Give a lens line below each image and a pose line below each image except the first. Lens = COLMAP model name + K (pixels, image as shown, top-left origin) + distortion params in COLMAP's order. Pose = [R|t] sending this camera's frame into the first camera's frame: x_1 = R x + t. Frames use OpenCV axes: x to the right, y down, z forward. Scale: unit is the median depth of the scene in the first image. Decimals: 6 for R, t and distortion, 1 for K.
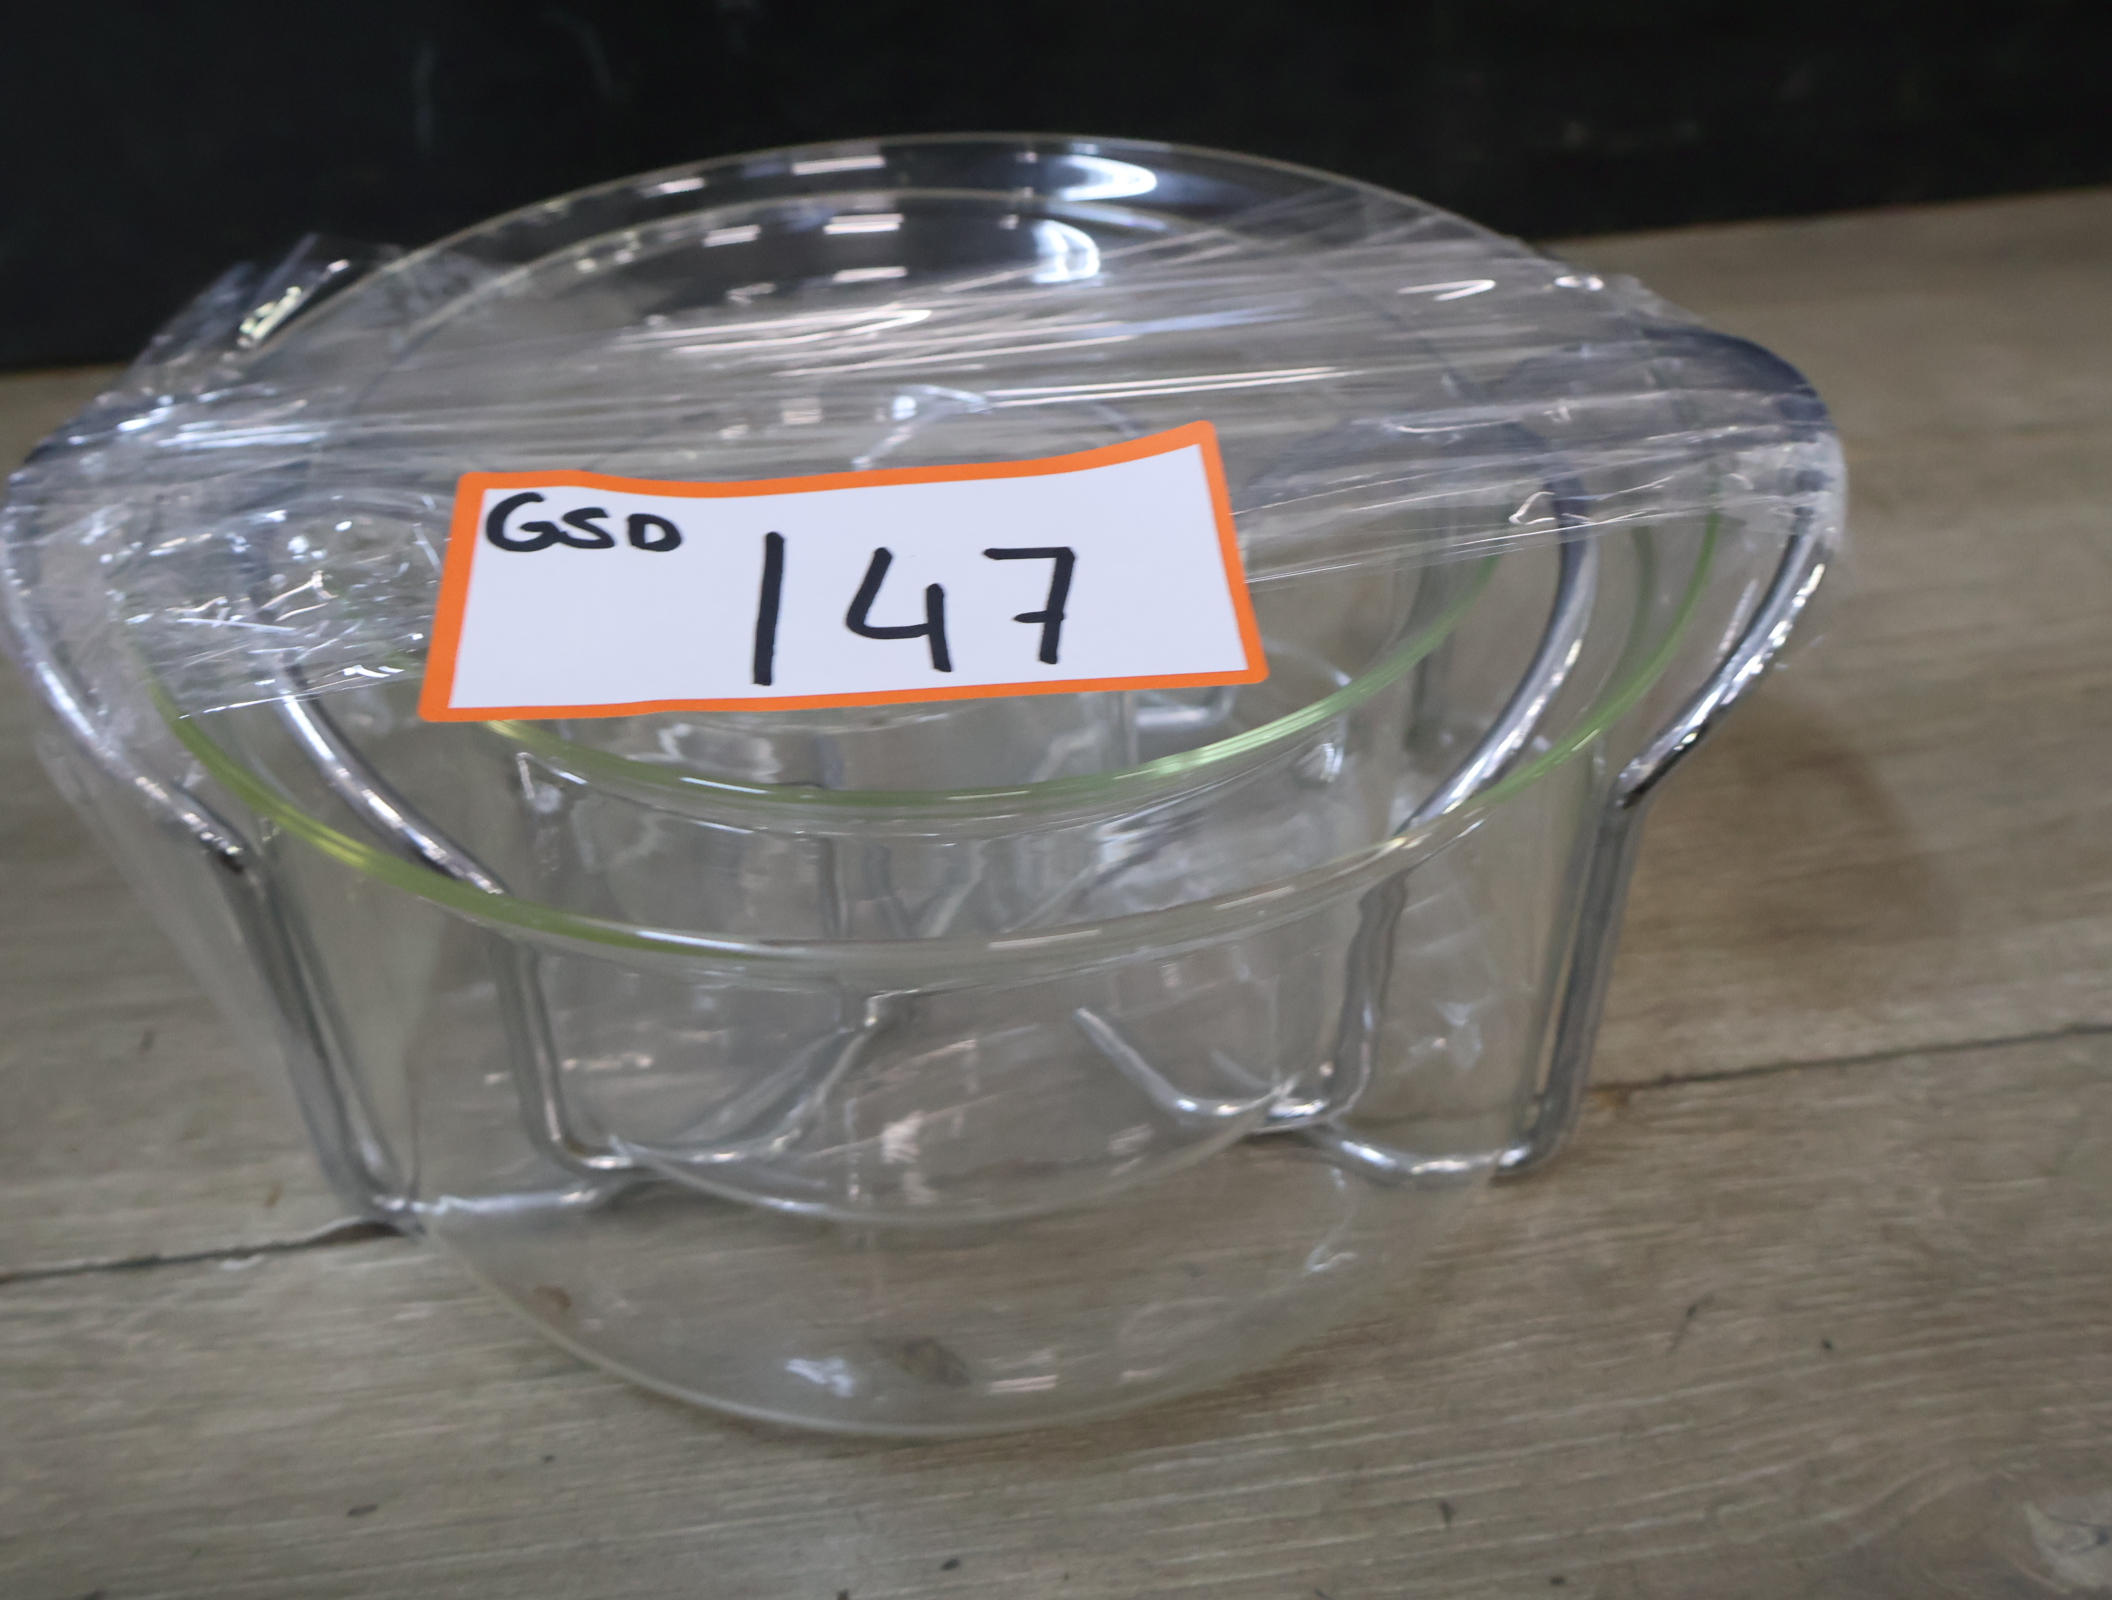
lens RADIAL K [[2085.3, 0, 1044.3], [0, 2085.3, 821.4], [0, 0, 1]] dist [0.006301, 0.000000]
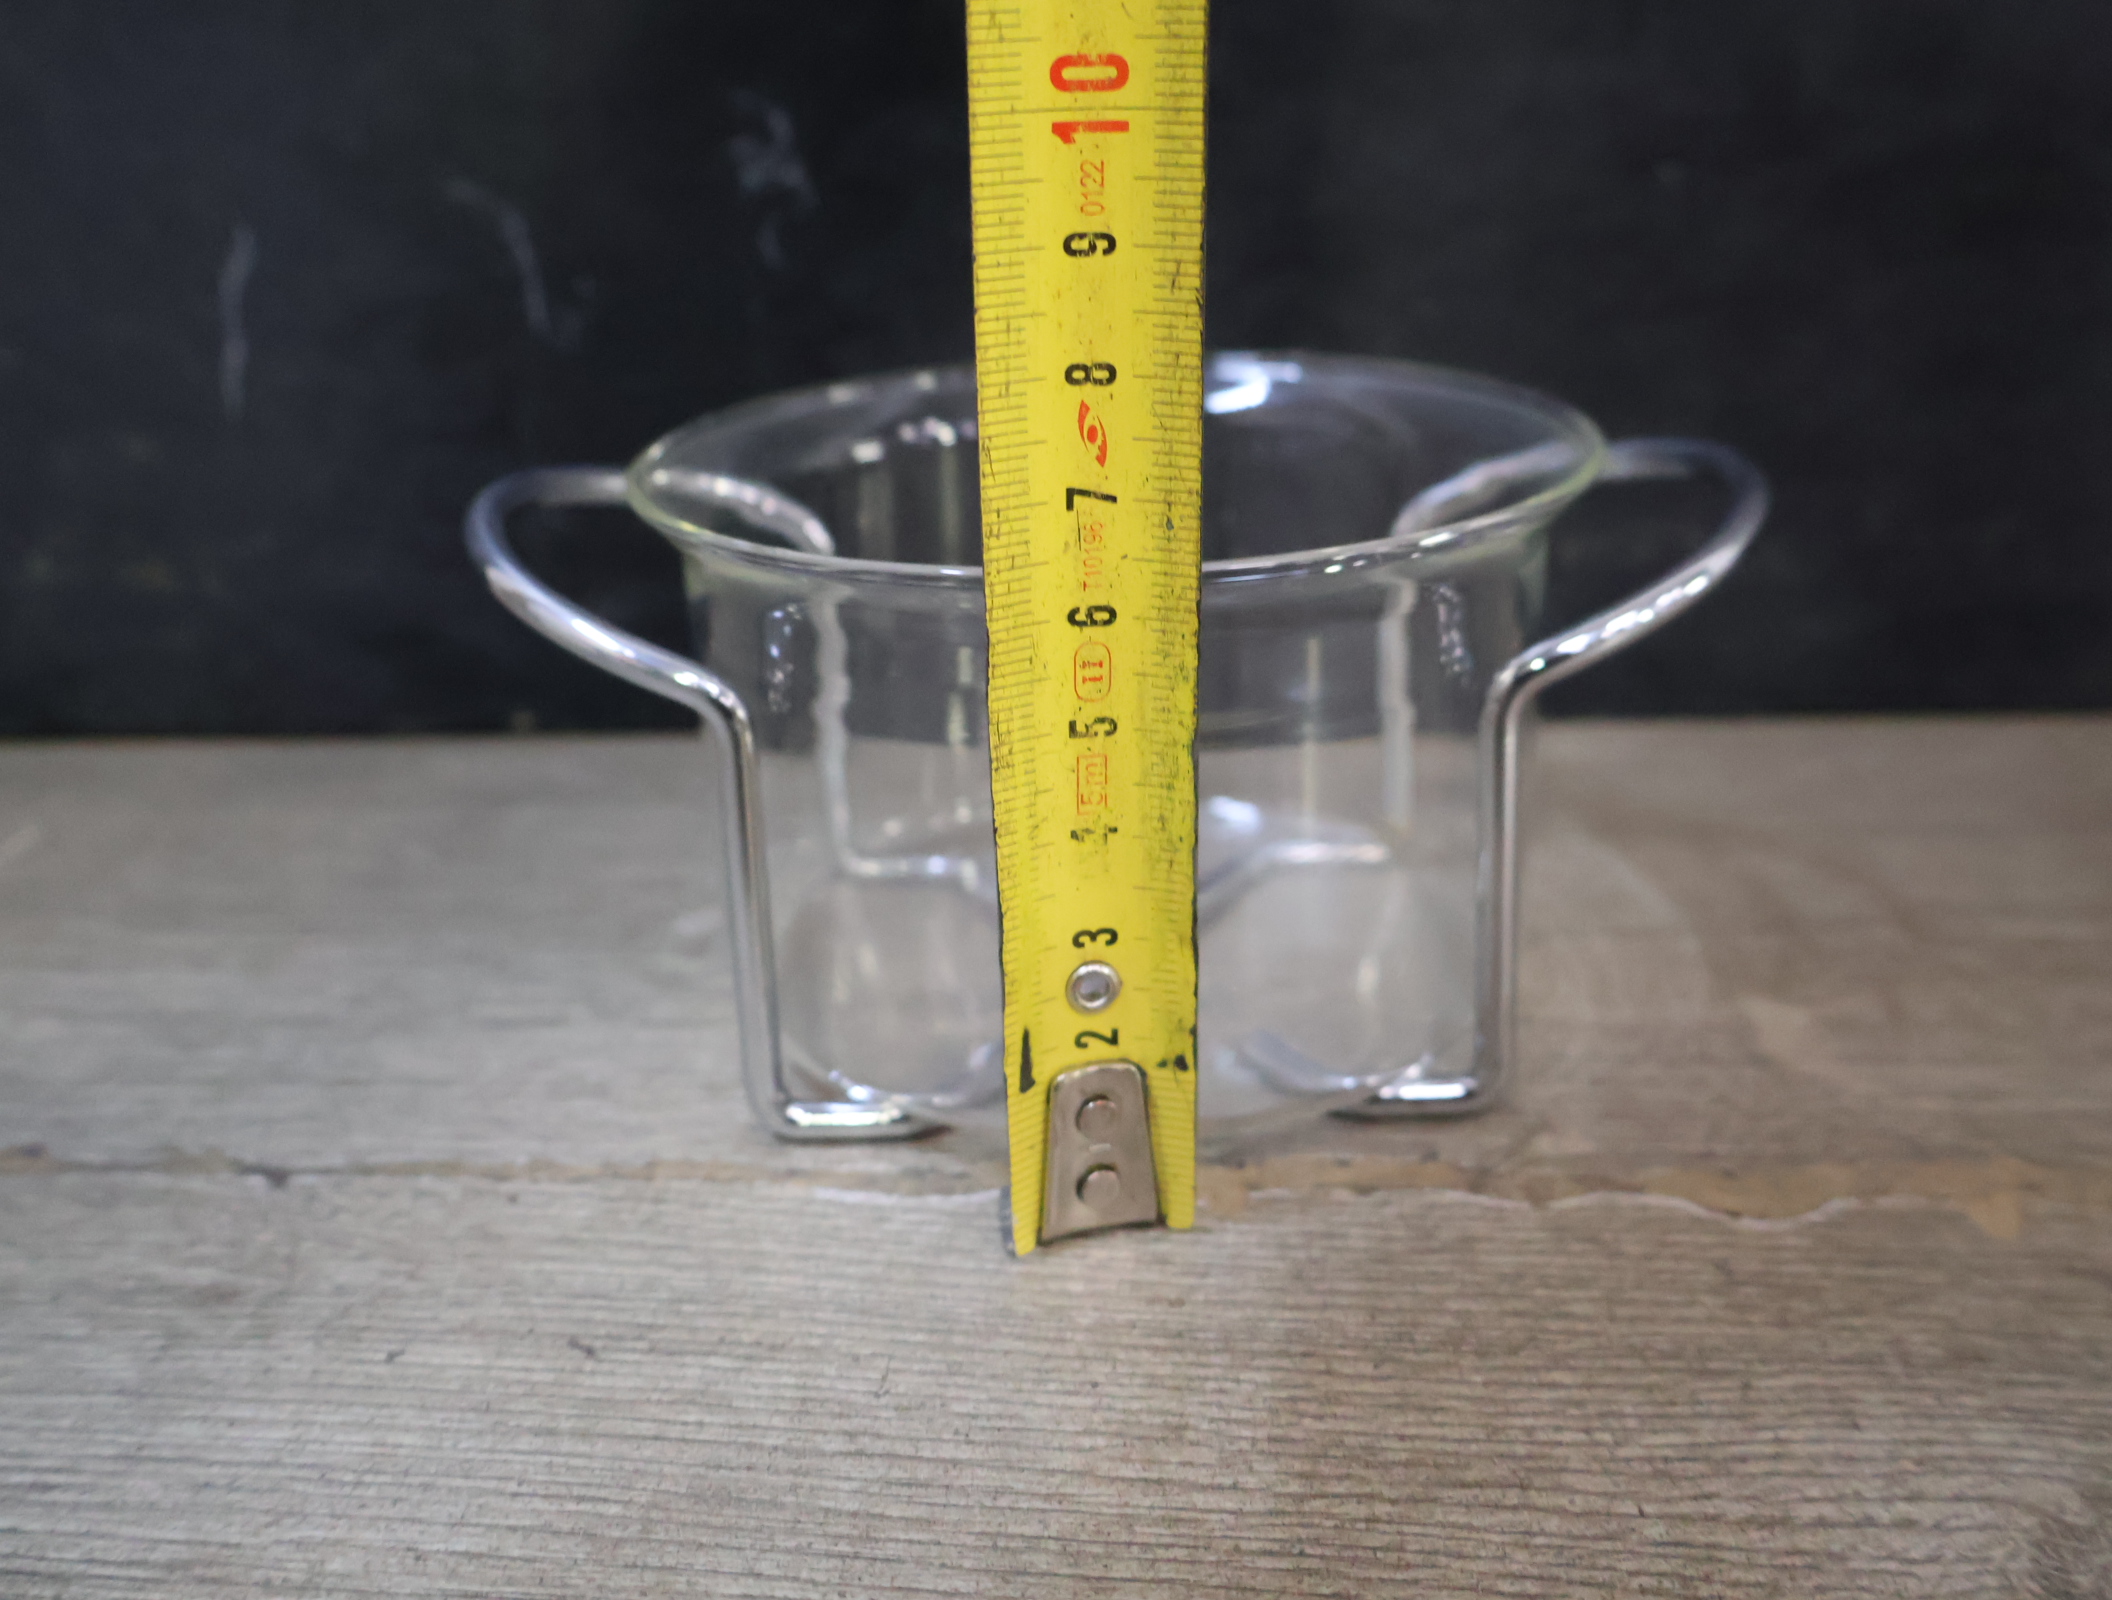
lens RADIAL K [[2085.3, 0, 1056.5], [0, 2085.3, 806.5], [0, 0, 1]] dist [0.006301, 0.000000]
pose [[0.975017, 0.065168, -0.212355, 0.096553], [-0.122872, 0.954650, -0.271194, -0.152846], [0.185051, 0.290512, 0.938807, 0.922300]]
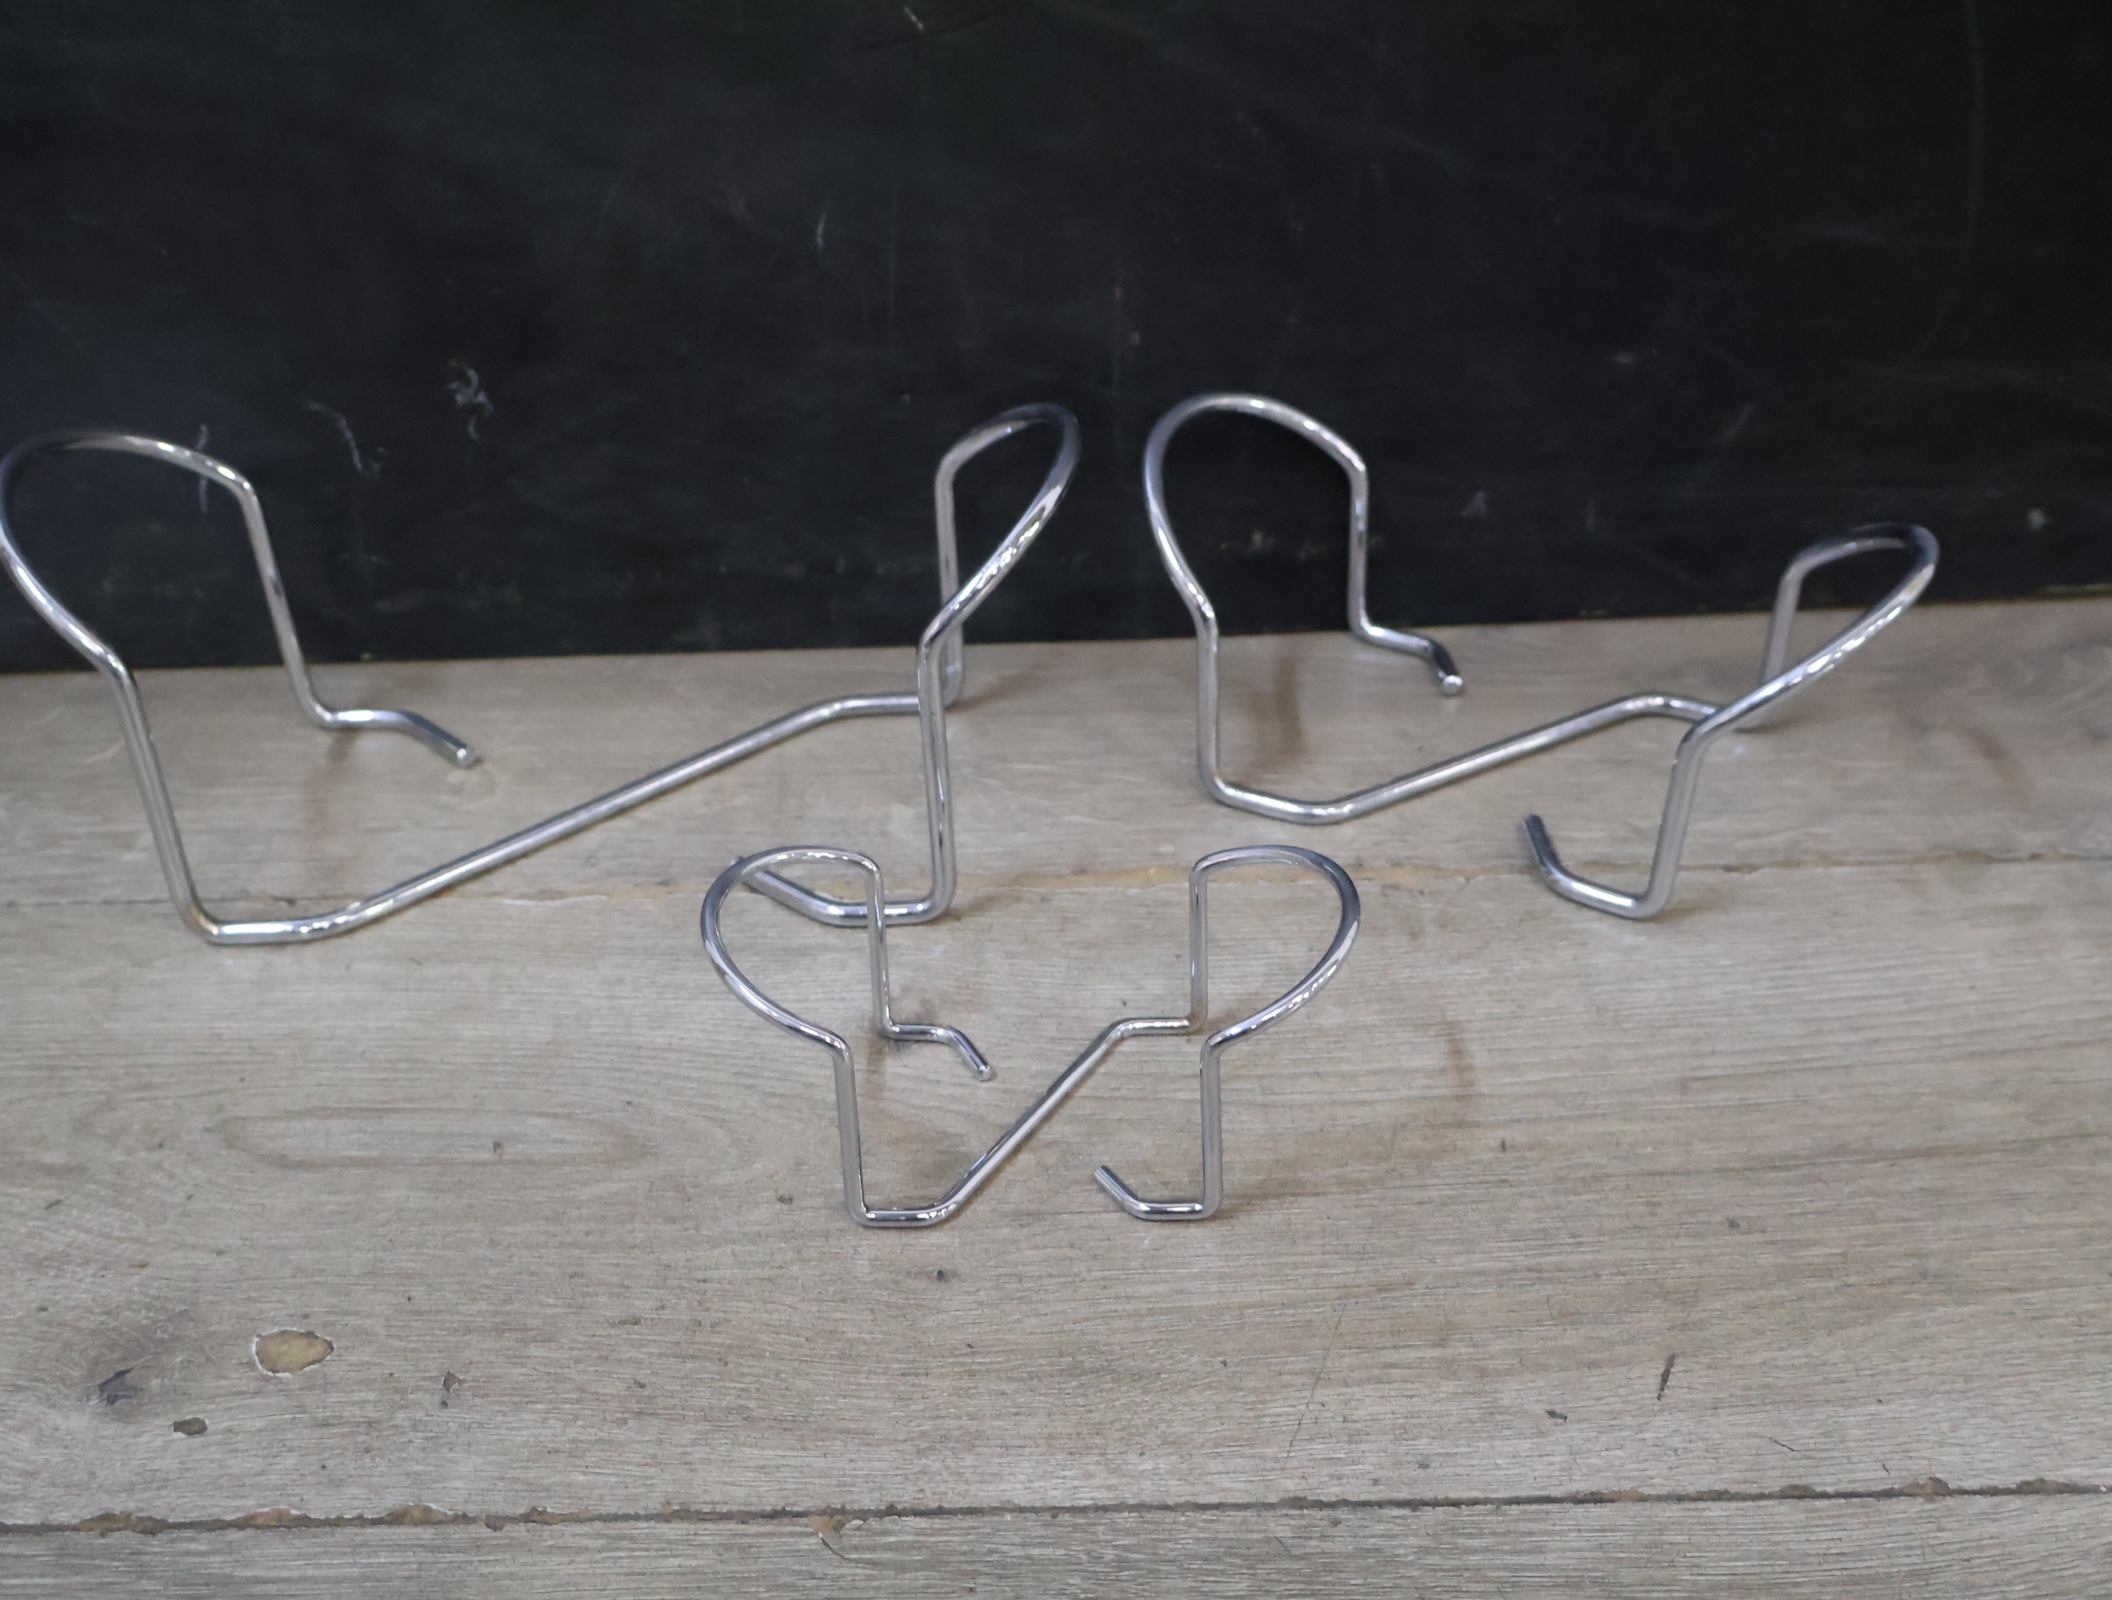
lens RADIAL K [[2085.3, 0, 1054.5], [0, 2085.3, 802.5], [0, 0, 1]] dist [0.006301, 0.000000]
pose [[0.989586, 0.070641, -0.125418, 0.553201], [-0.082943, 0.991945, -0.095734, -0.159255], [0.117646, 0.105139, 0.987474, -0.098995]]
